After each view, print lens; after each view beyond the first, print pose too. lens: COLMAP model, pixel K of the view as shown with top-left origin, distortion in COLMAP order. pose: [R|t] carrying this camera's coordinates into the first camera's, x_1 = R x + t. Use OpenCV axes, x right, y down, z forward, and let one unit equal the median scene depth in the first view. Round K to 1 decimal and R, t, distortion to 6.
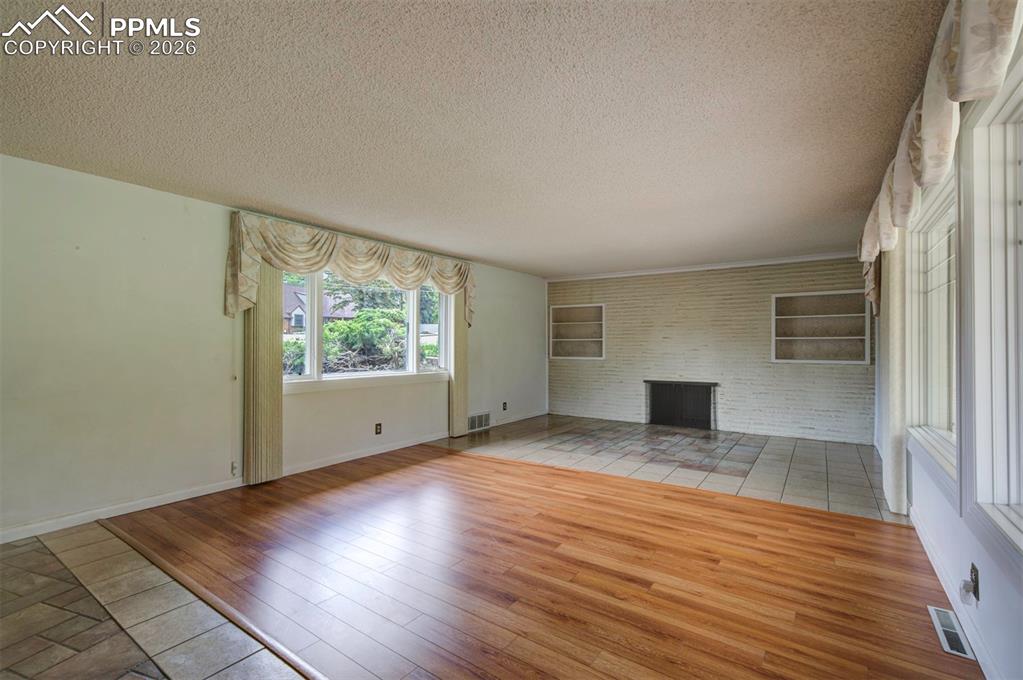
lens RADIAL K [[455.4, 0, 511.5], [0, 455.4, 340.0], [0, 0, 1]] dist [-0.034685, 0.027399]
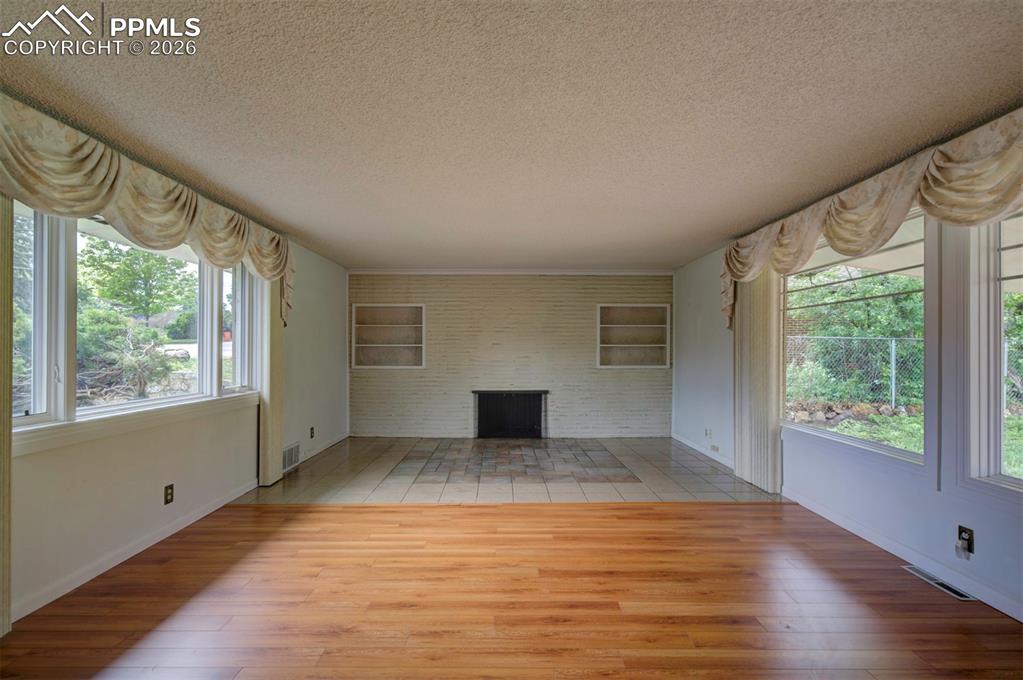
lens RADIAL K [[489.6, 0, 510.1], [0, 489.6, 348.2], [0, 0, 1]] dist [-0.000424, 0.001554]
pose [[0.821296, 0.001701, 0.570500, -0.308103], [-0.005621, 0.999971, 0.005110, -0.002866], [-0.570475, -0.007404, 0.821282, 0.224414]]
